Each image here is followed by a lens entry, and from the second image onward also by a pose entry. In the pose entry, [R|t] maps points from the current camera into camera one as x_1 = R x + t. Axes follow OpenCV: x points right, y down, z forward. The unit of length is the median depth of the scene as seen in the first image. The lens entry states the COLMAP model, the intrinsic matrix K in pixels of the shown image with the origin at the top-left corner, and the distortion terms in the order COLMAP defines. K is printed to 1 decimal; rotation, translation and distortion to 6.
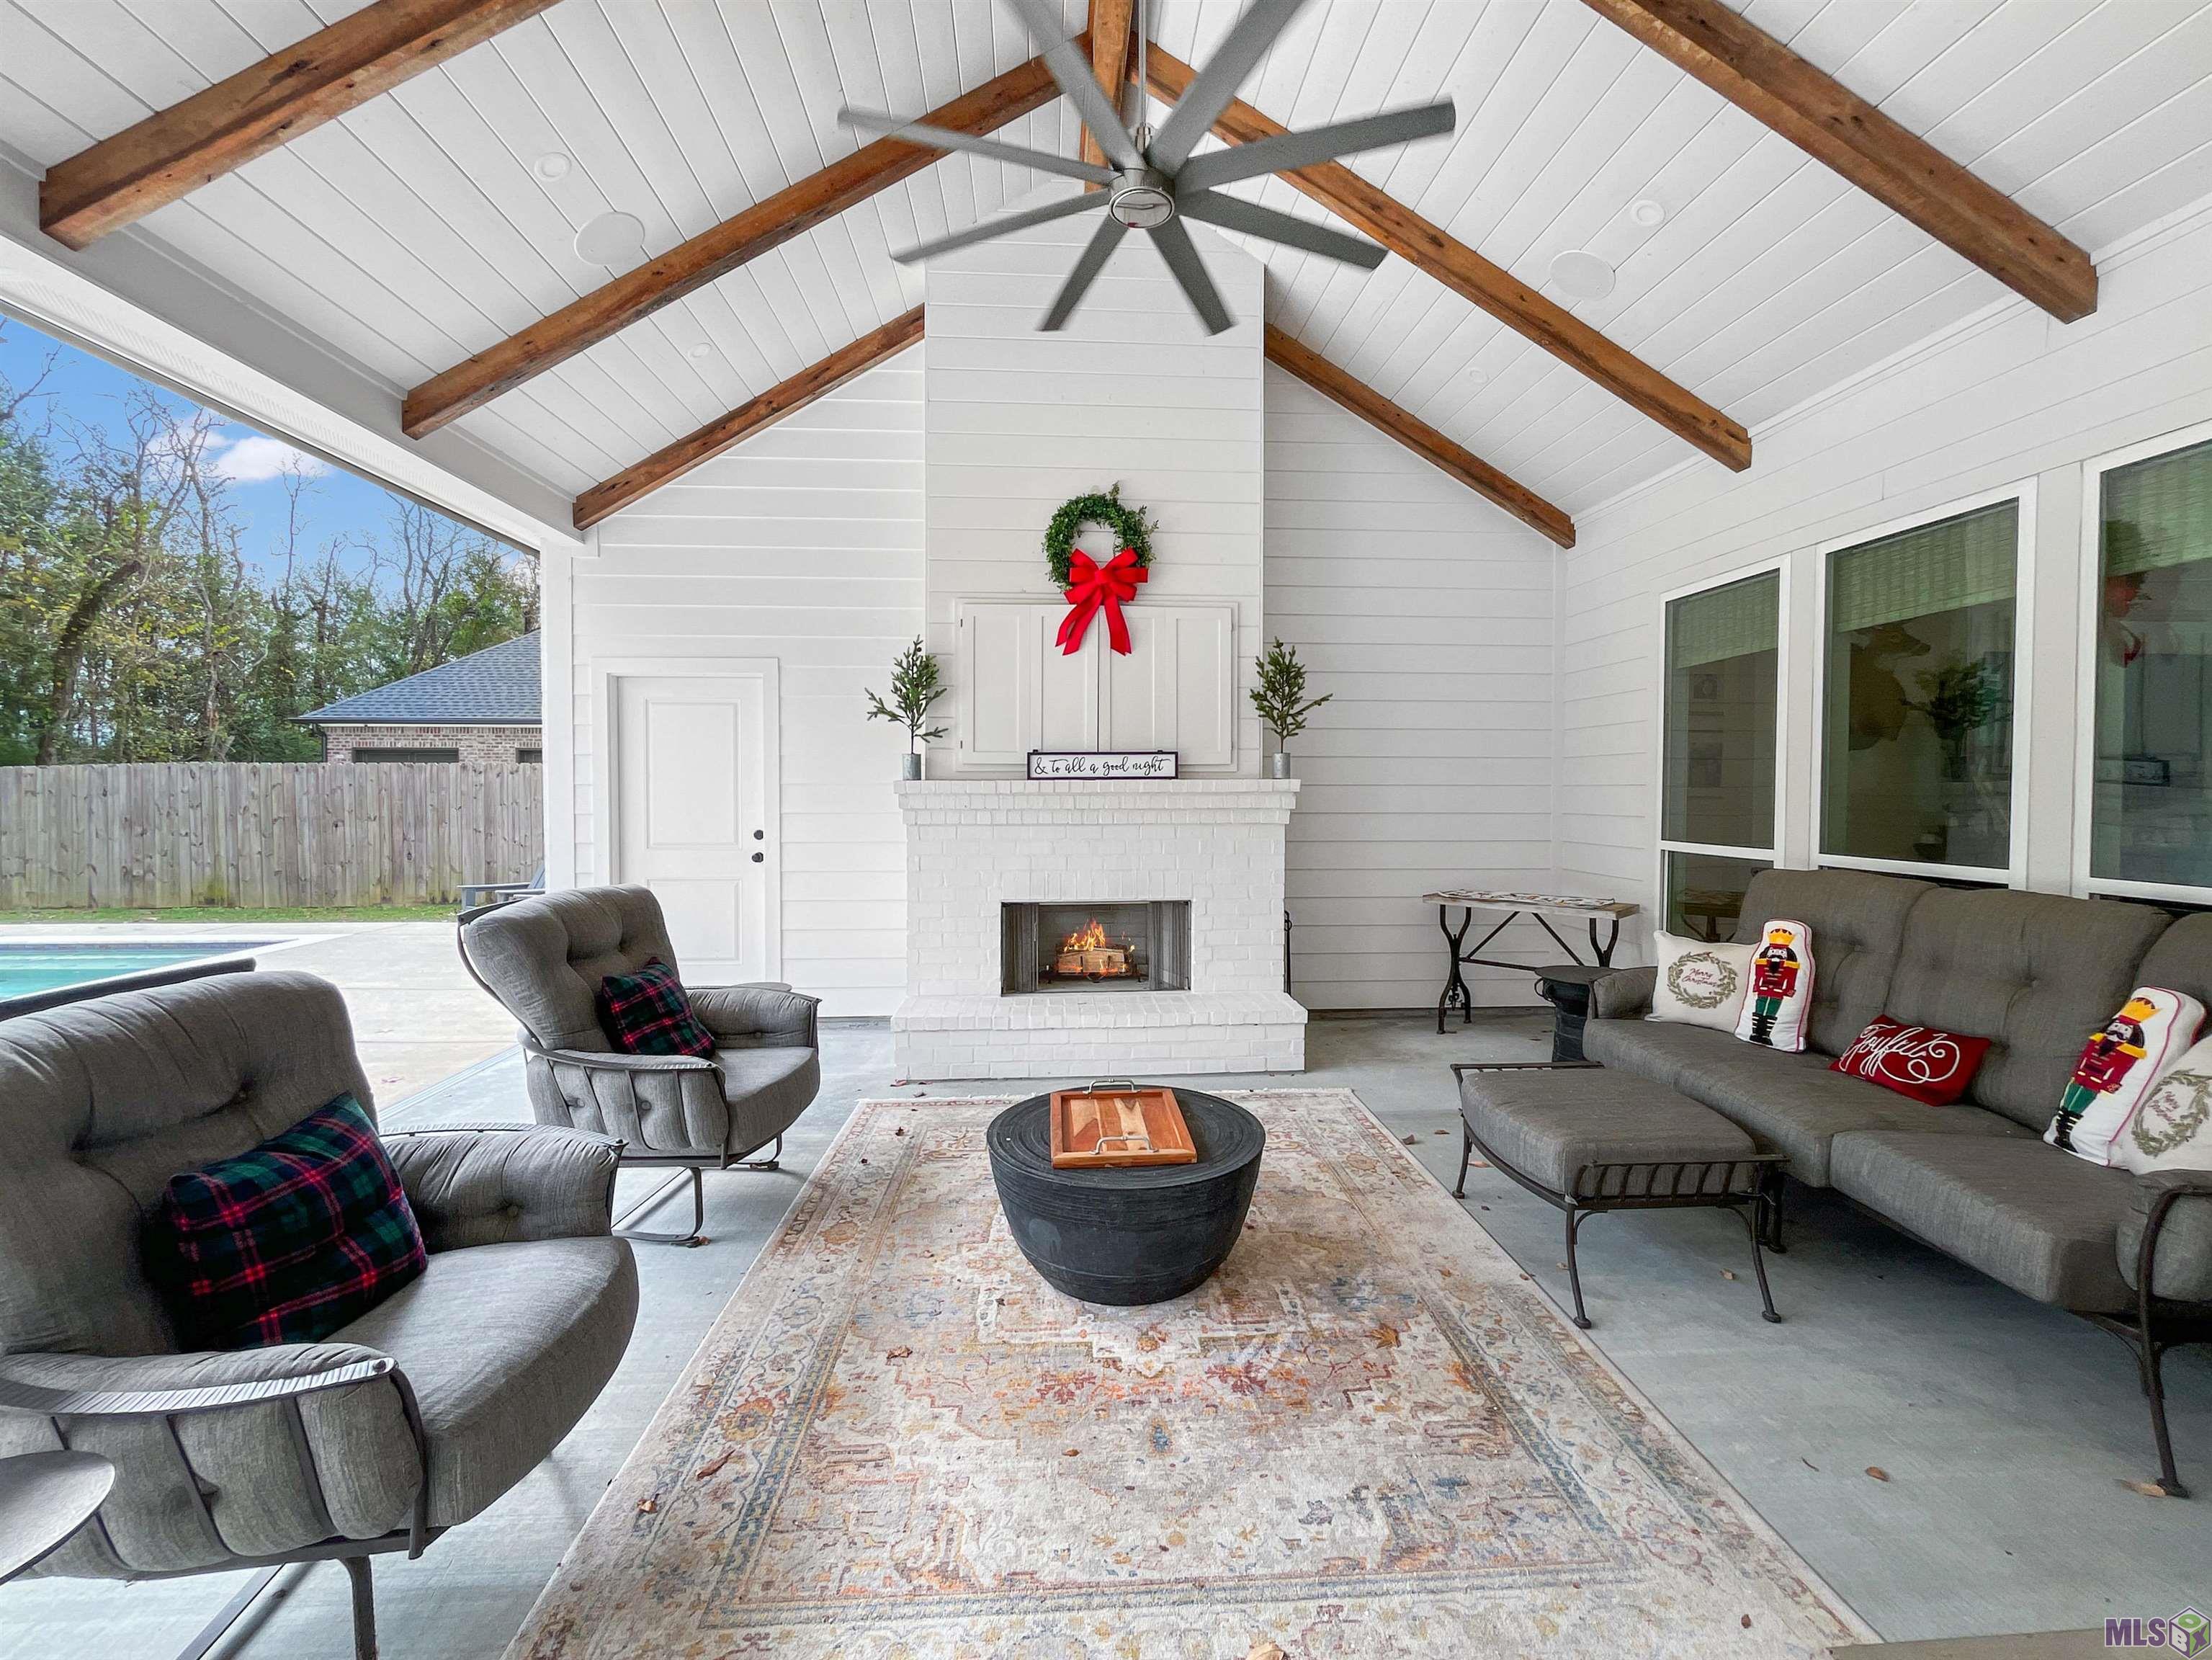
lens RADIAL K [[913.7, 0, 1108.7], [0, 913.7, 799.0], [0, 0, 1]] dist [-0.001502, -0.000128]
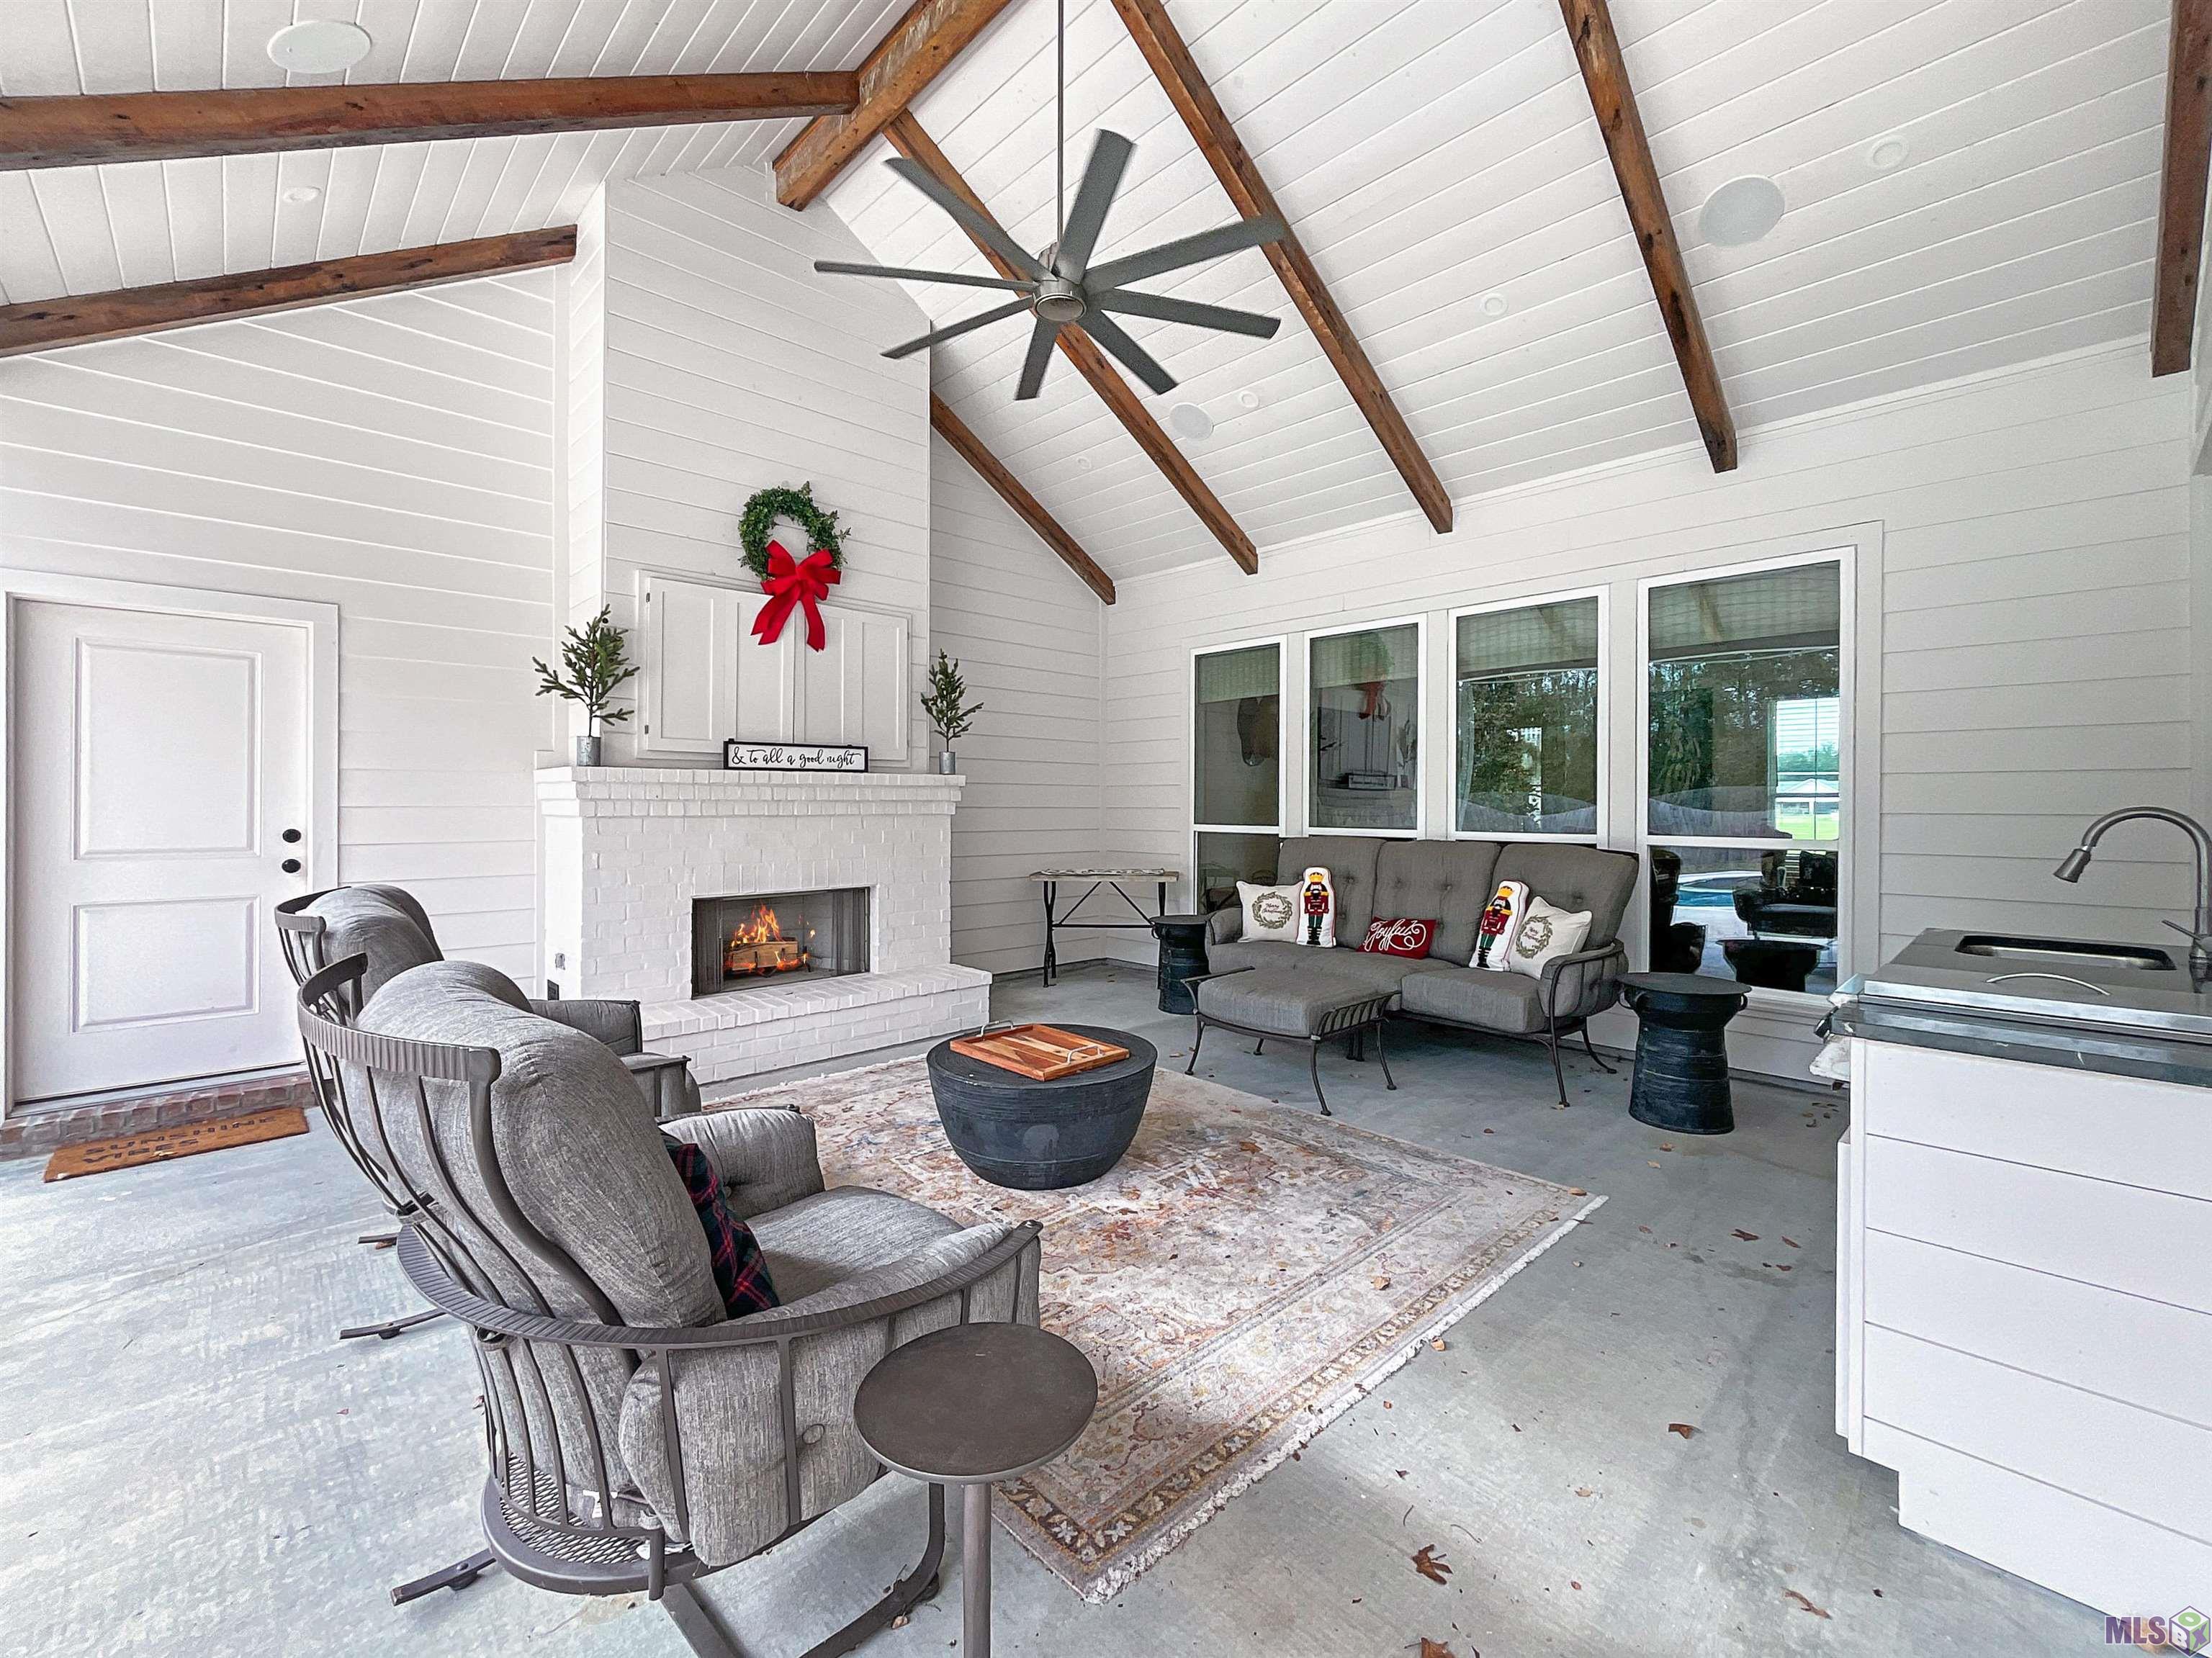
lens RADIAL K [[911.8, 0, 1101.1], [0, 911.8, 786.9], [0, 0, 1]] dist [-0.001659, 0.000035]
pose [[0.773802, 0.013664, 0.633280, -0.393401], [0.003581, 0.999657, -0.025944, 0.023851], [-0.633417, 0.022343, 0.773488, 0.005952]]
